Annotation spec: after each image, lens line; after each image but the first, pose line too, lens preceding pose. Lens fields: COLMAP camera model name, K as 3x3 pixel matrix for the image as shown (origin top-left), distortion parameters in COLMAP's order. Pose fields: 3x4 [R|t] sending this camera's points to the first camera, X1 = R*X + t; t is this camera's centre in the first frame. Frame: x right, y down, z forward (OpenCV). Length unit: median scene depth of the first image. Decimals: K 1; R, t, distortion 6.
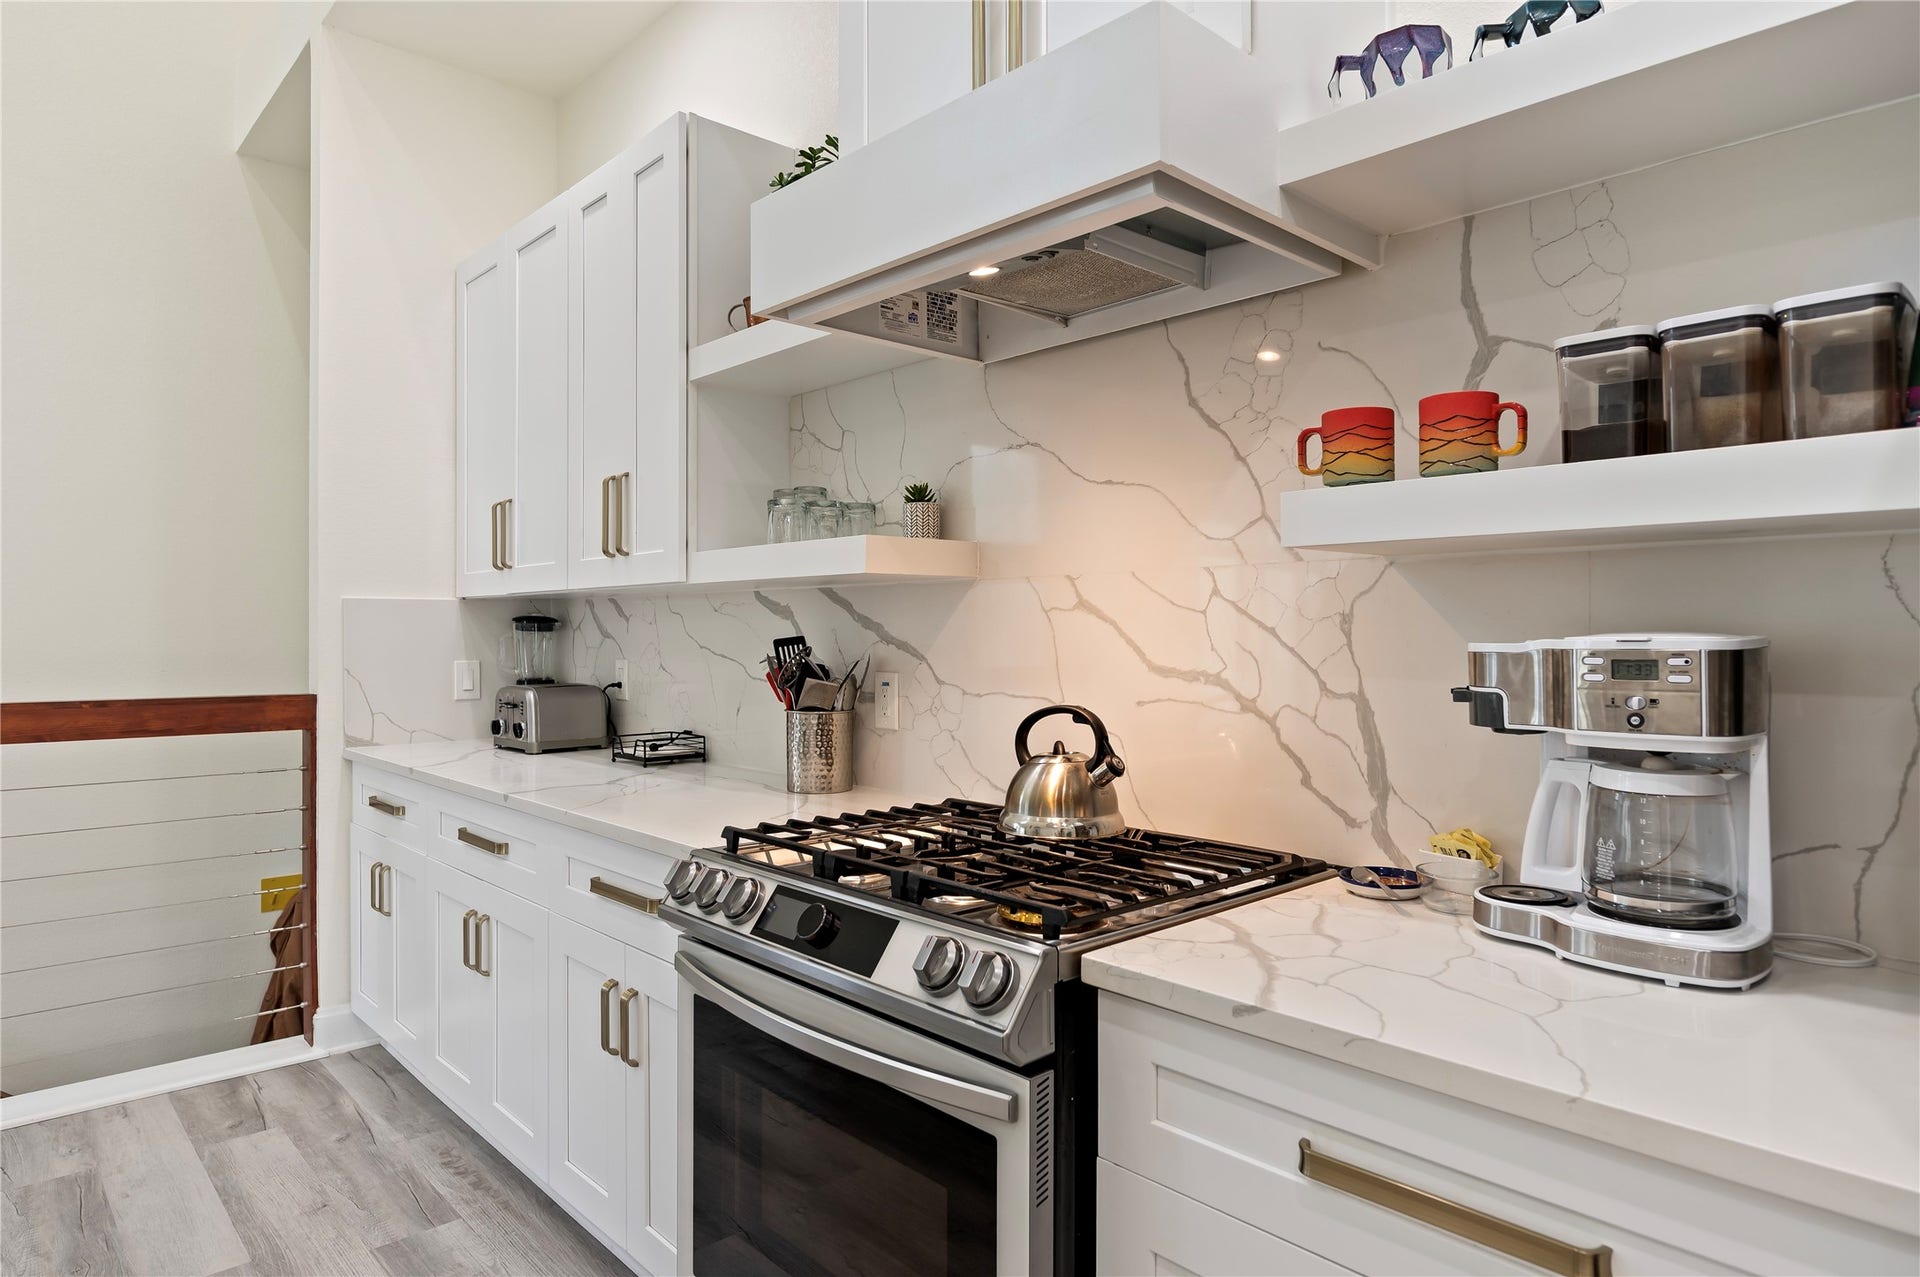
lens RADIAL K [[1144.2, 0, 955.9], [0, 1144.2, 635.5], [0, 0, 1]] dist [-0.000310, 0.008354]
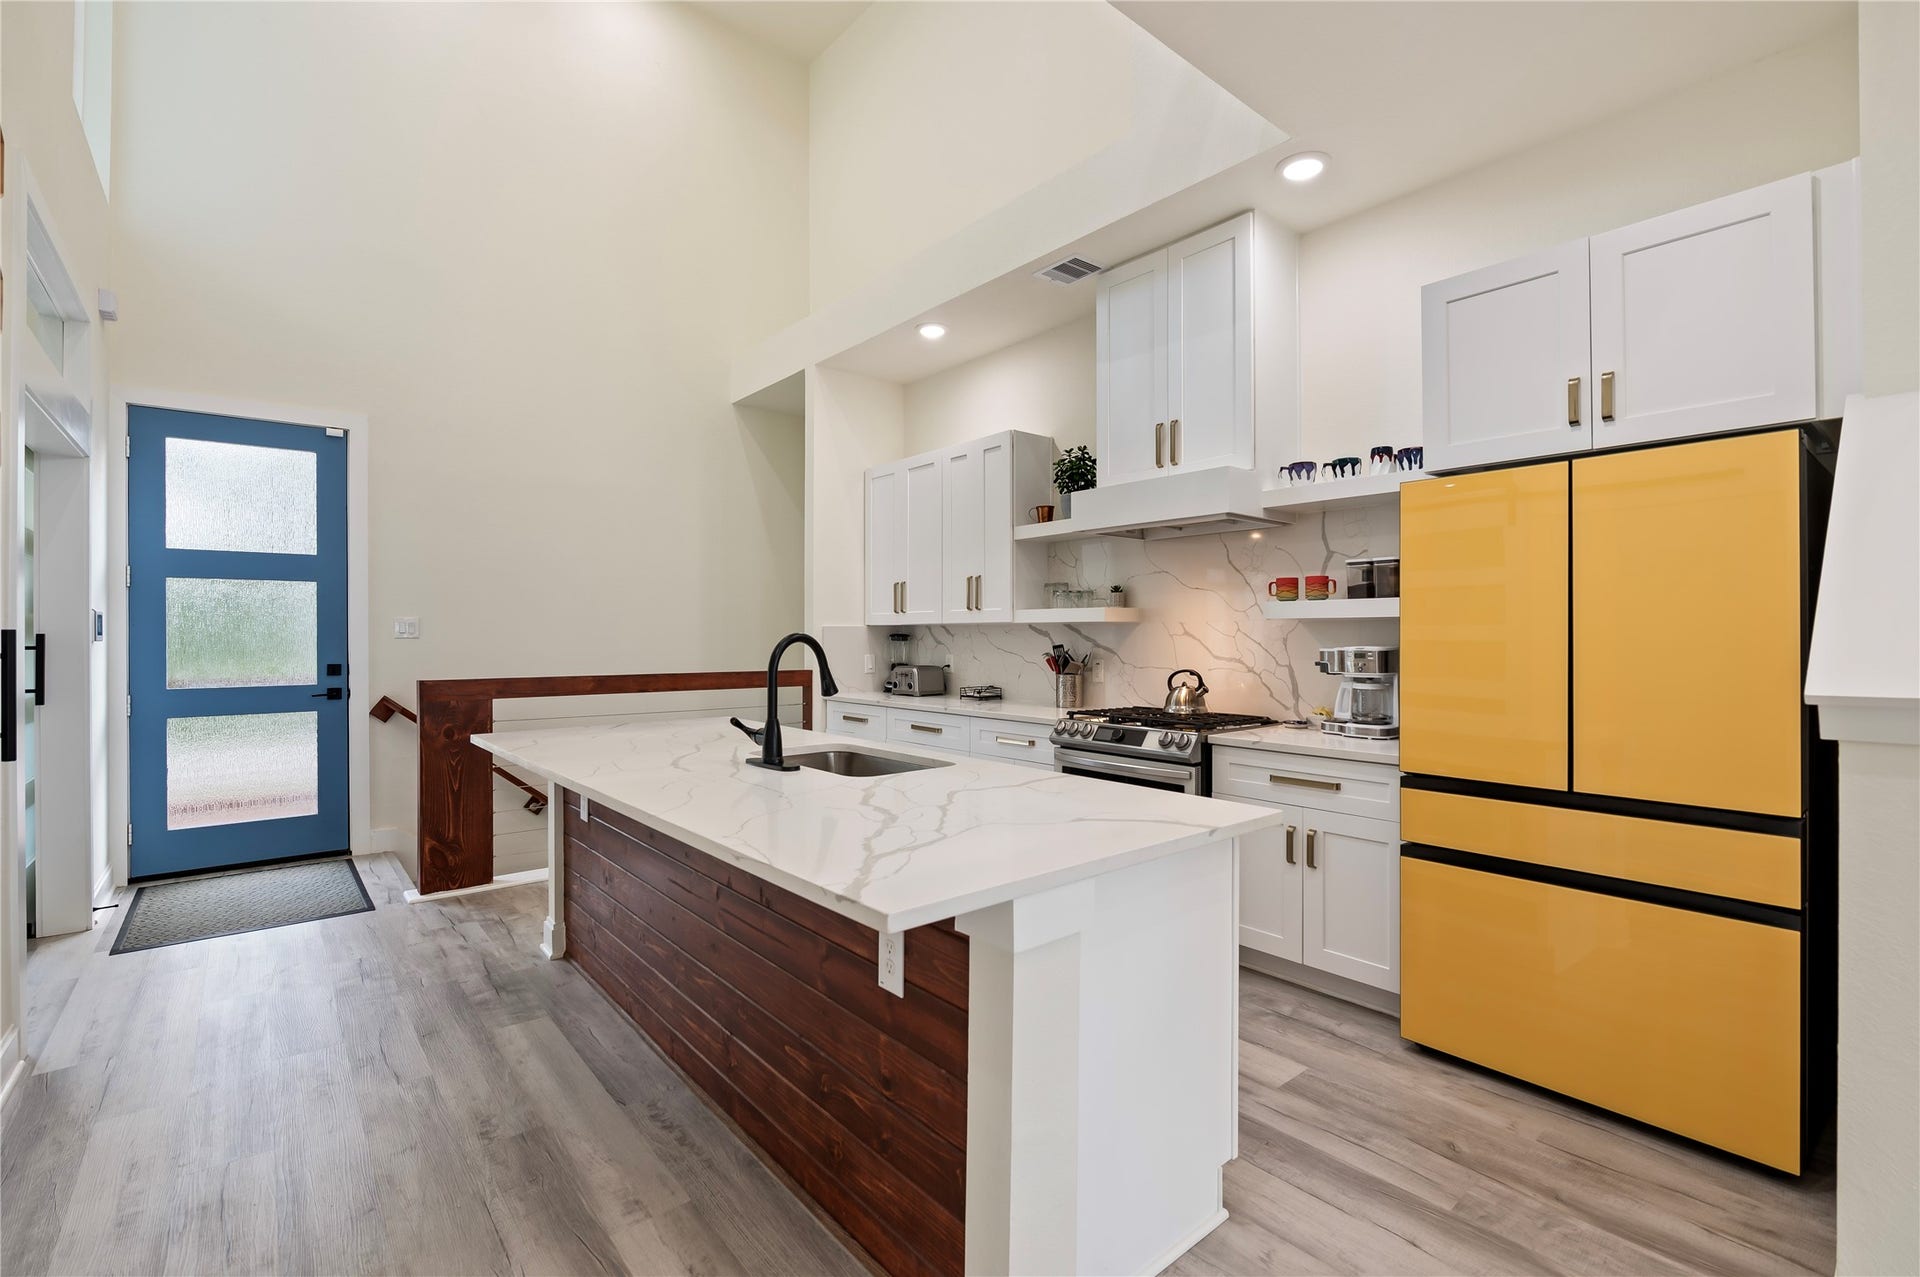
lens RADIAL K [[864.1, 0, 949.3], [0, 864.1, 632.0], [0, 0, 1]] dist [-0.002644, -0.000883]
pose [[0.998394, 0.000503, -0.056651, -0.424841], [-0.000961, 0.999967, -0.008061, -0.017456], [0.056645, 0.008103, 0.998361, -1.361163]]
